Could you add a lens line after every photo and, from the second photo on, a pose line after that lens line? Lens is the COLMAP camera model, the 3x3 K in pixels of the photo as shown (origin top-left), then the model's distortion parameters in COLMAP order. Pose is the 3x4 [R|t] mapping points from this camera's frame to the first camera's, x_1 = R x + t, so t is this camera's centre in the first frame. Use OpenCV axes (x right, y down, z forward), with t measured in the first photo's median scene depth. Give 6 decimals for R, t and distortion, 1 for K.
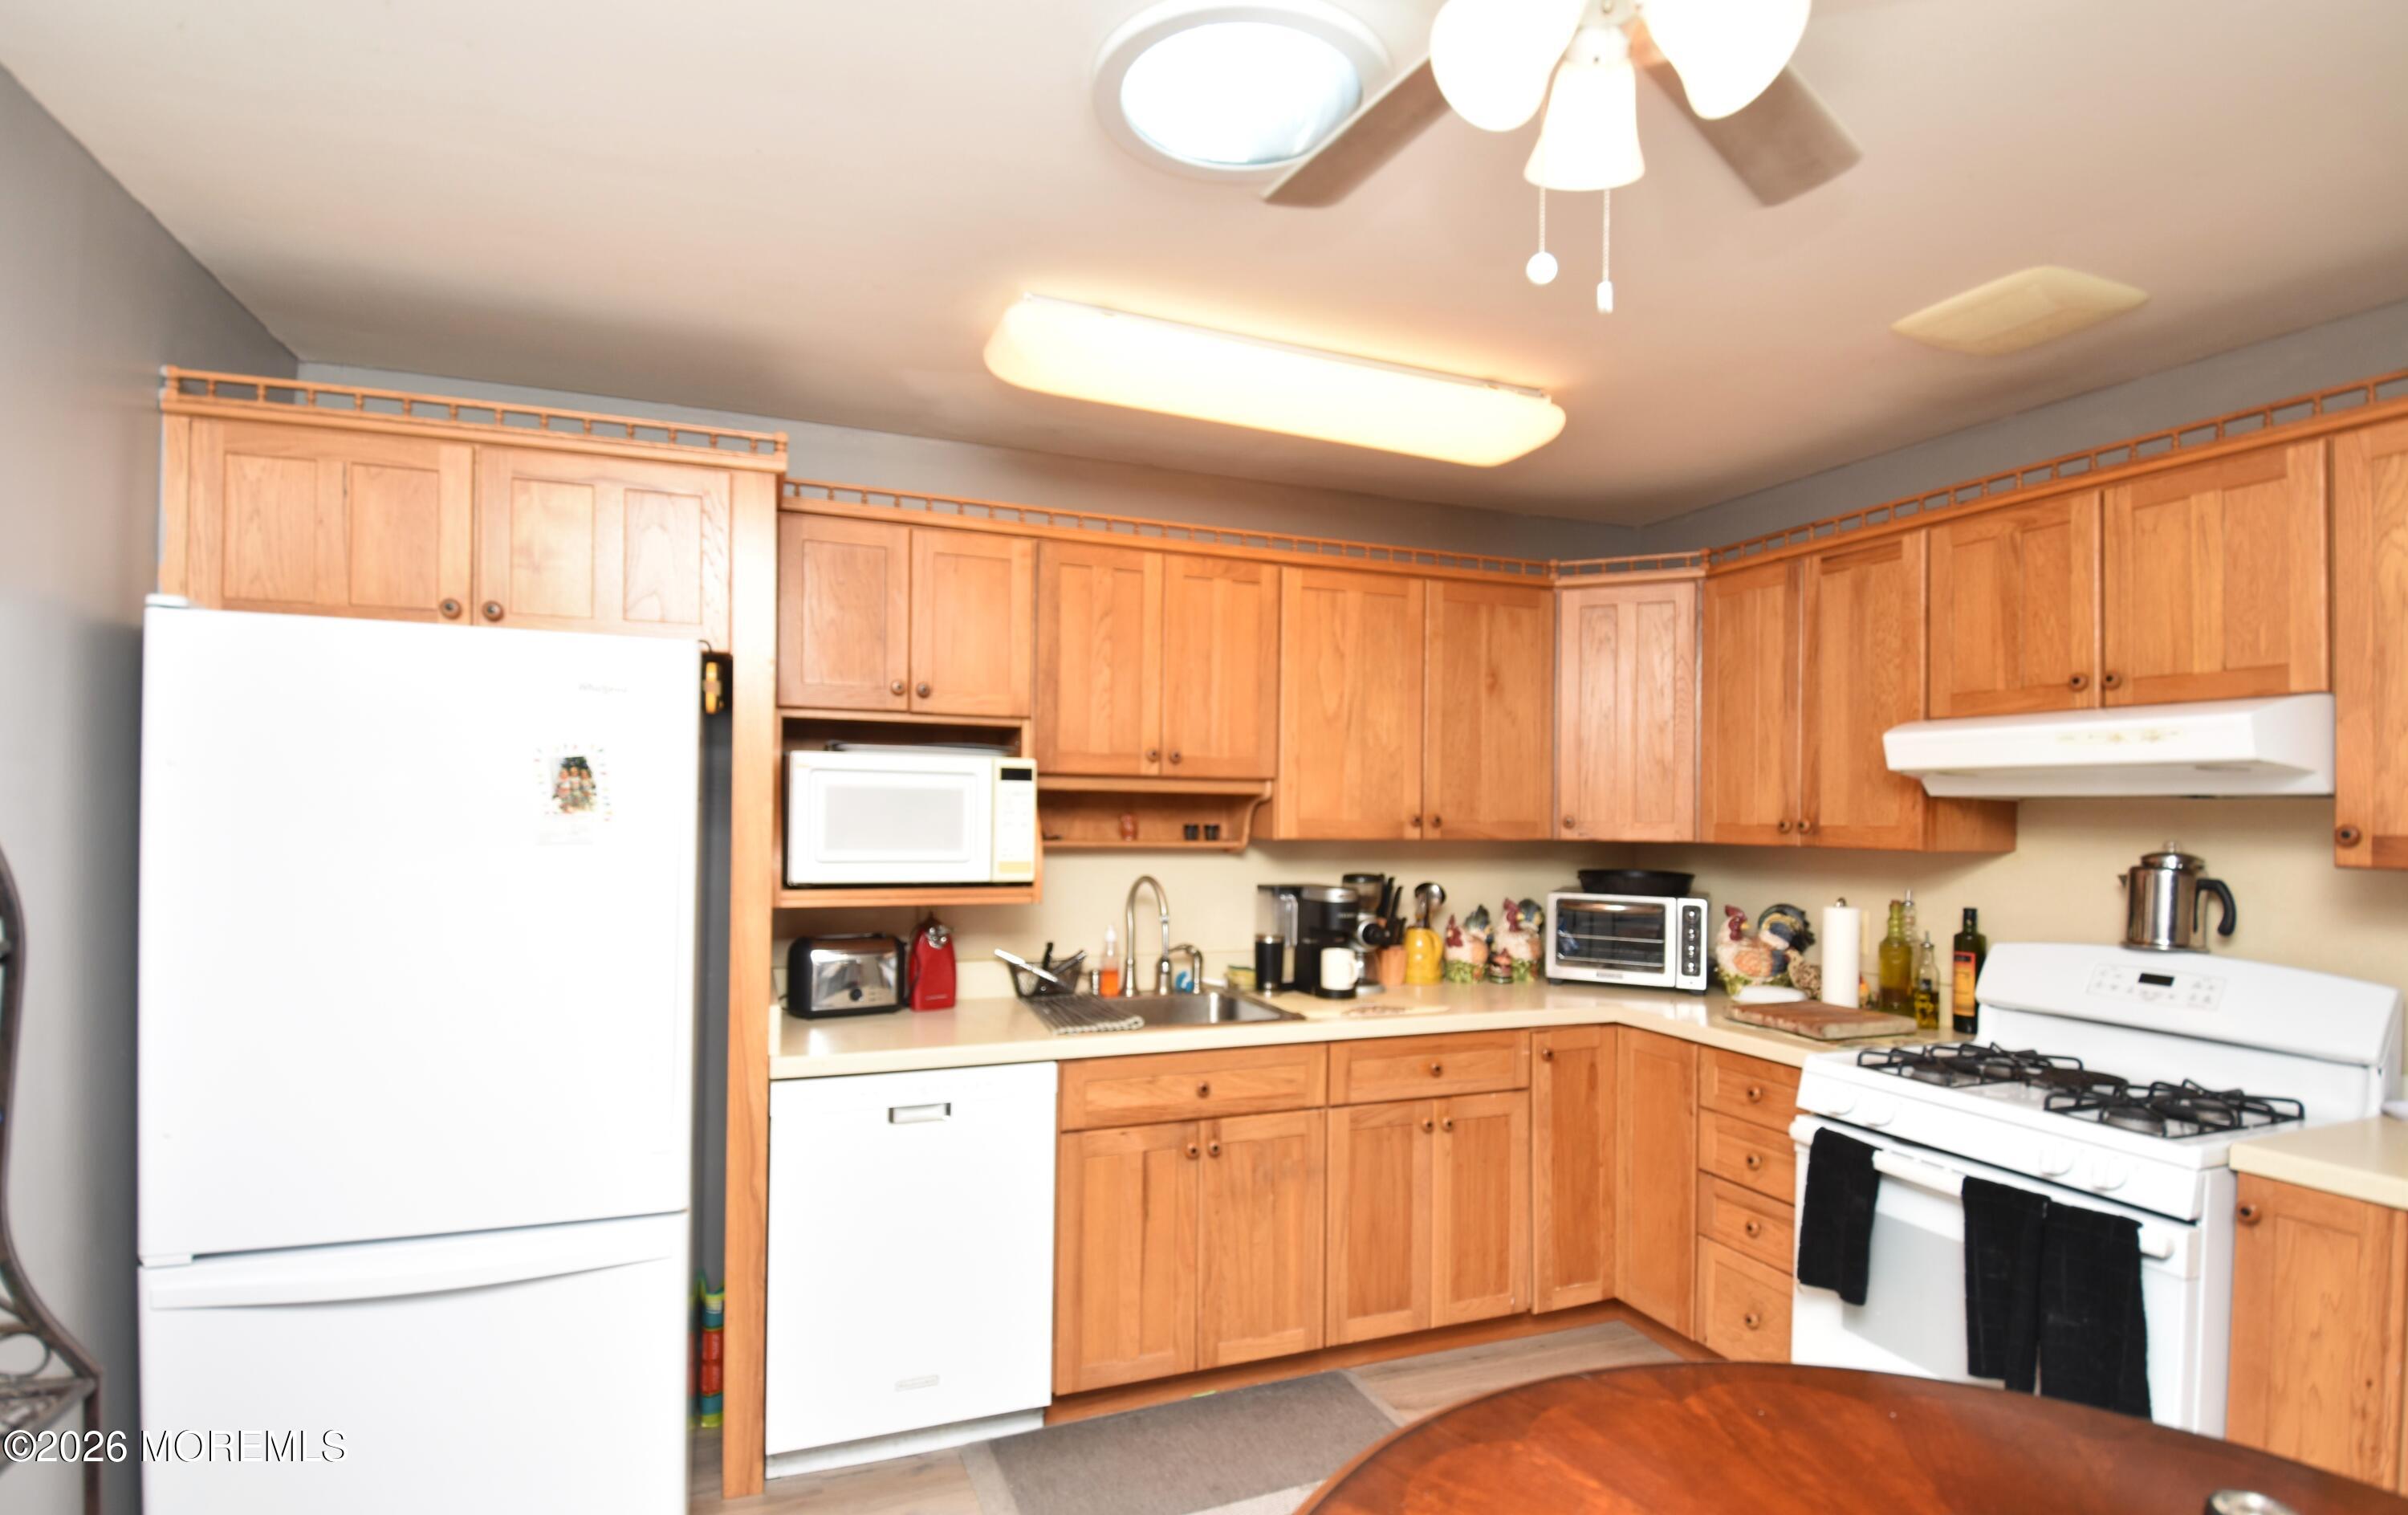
lens RADIAL K [[1171.9, 0, 1200.0], [0, 1171.9, 807.4], [0, 0, 1]] dist [0.031978, 0.000000]
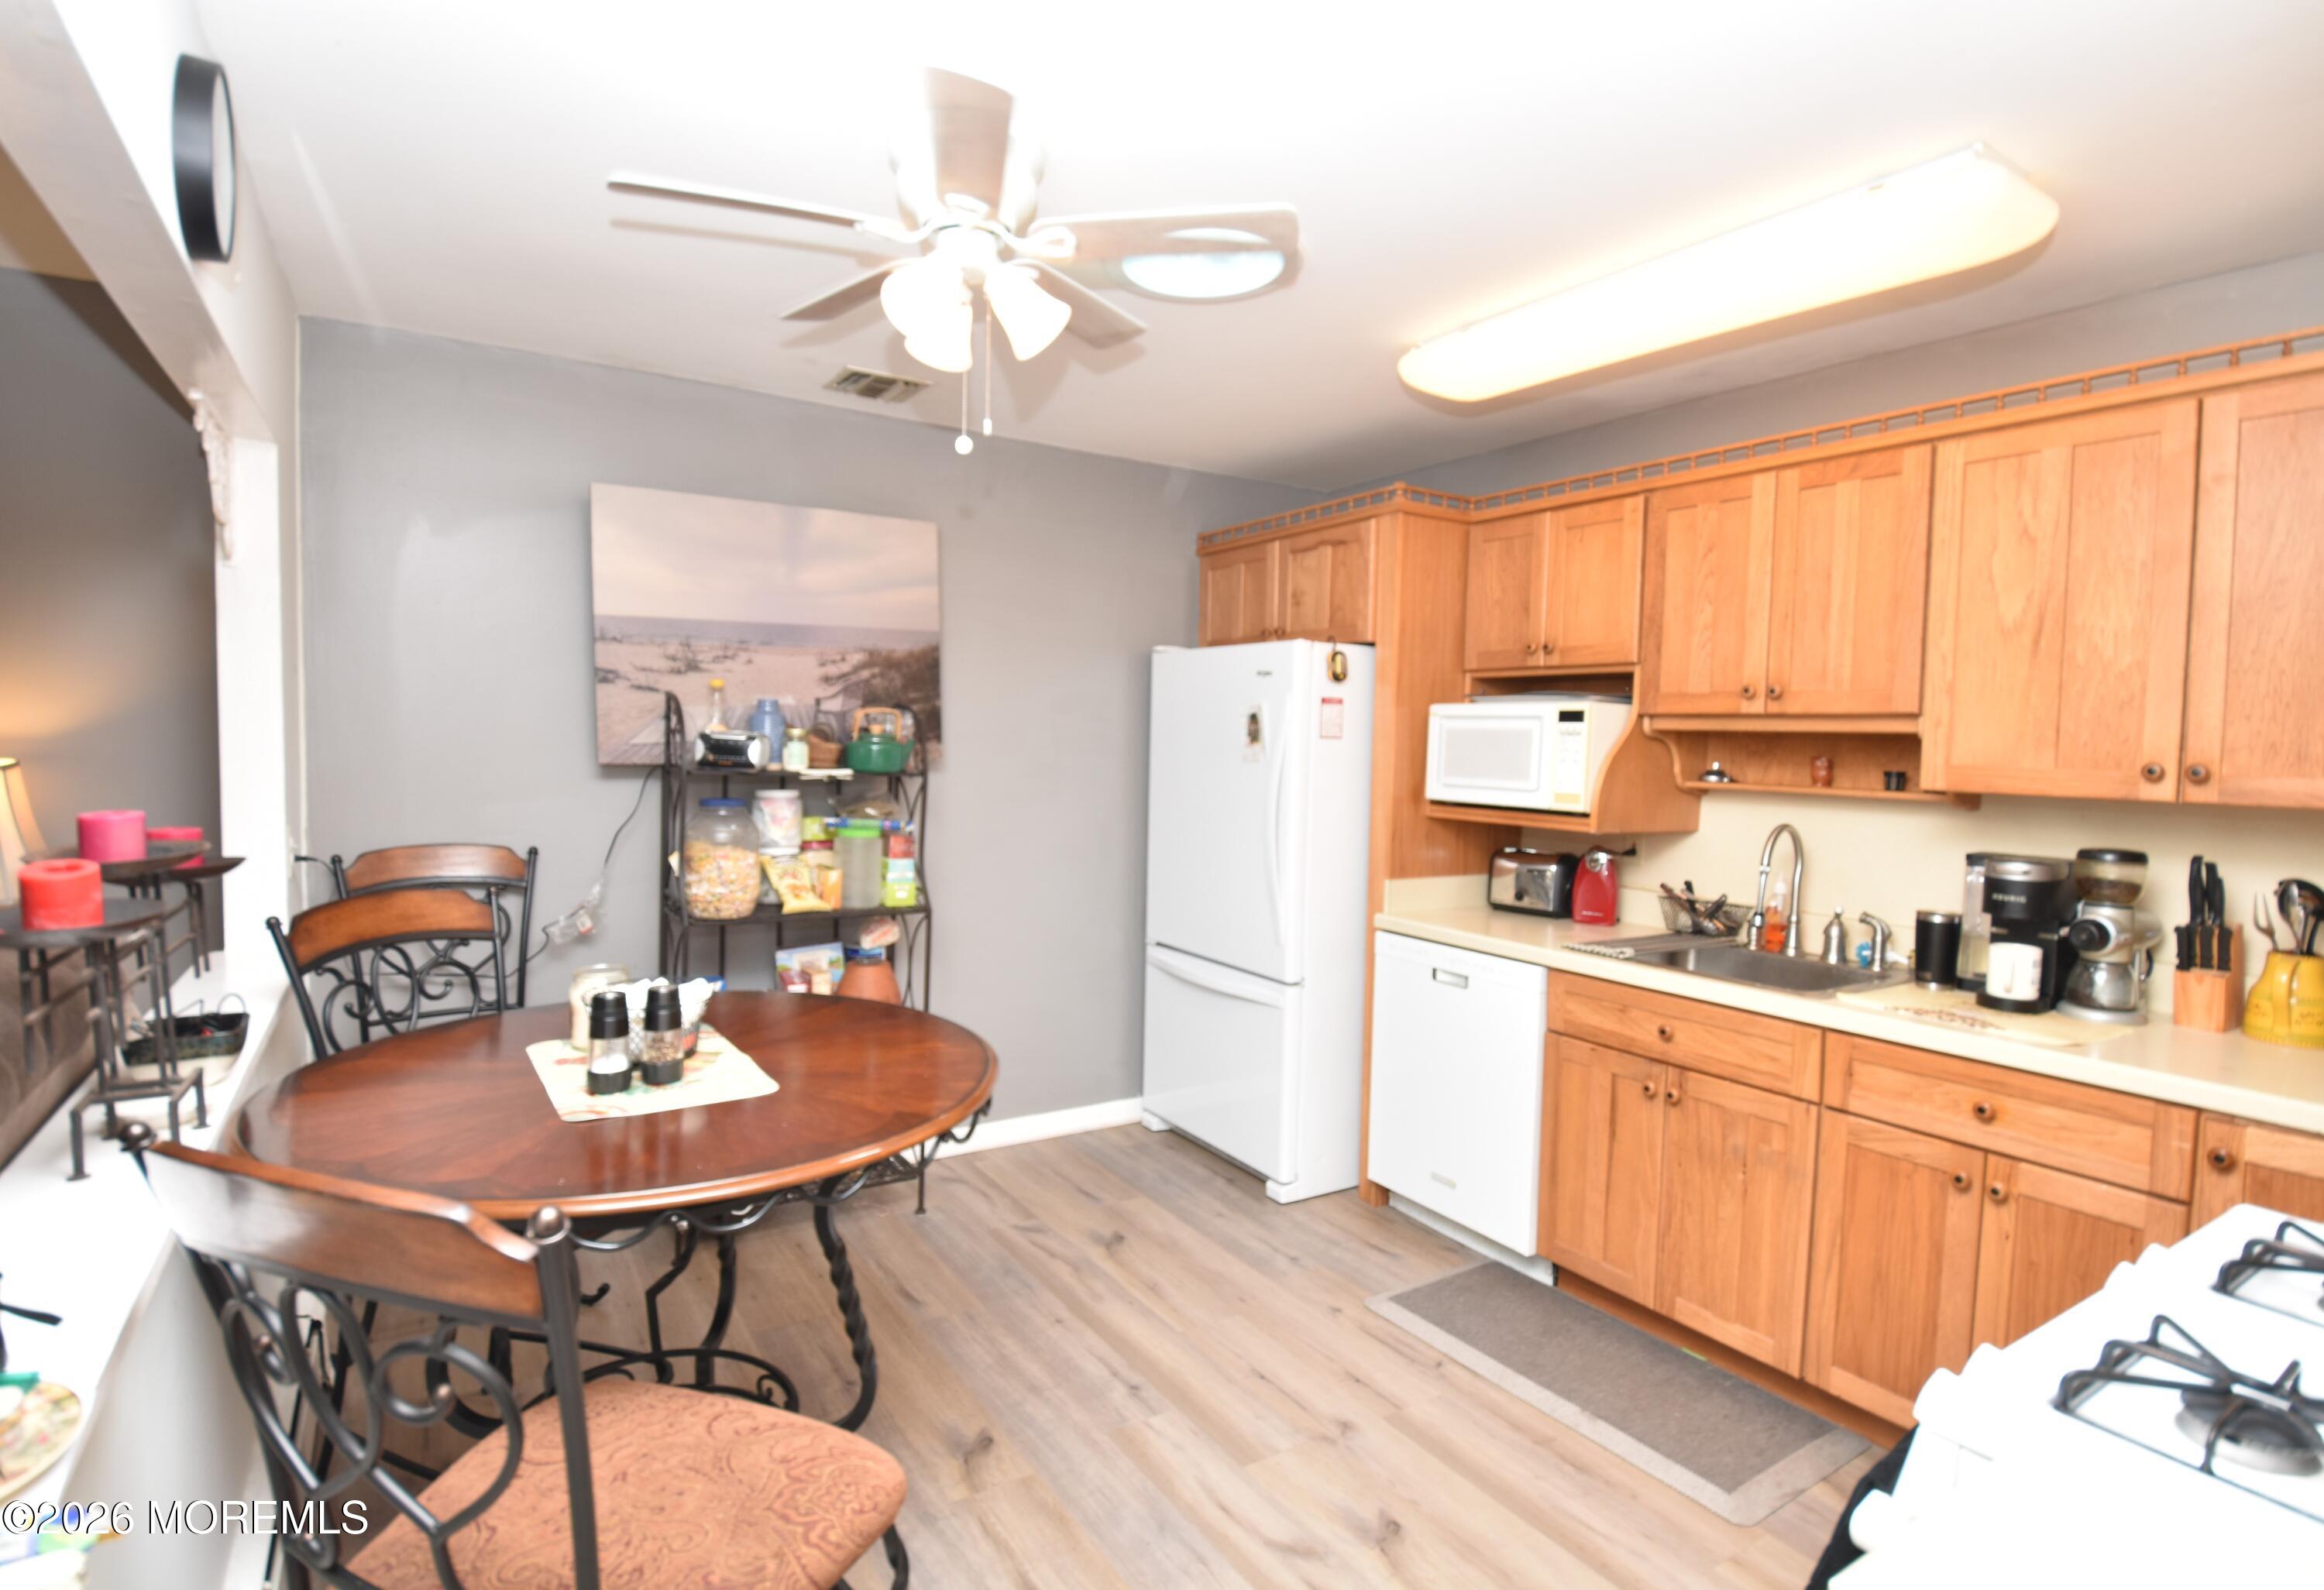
lens RADIAL K [[1125.3, 0, 1057.2], [0, 1125.3, 797.1], [0, 0, 1]] dist [-0.000068, -0.000070]
pose [[0.146864, 0.047570, -0.988012, 0.789750], [-0.019909, 0.998783, 0.045129, 0.009567], [0.988956, 0.013043, 0.147633, 0.330314]]
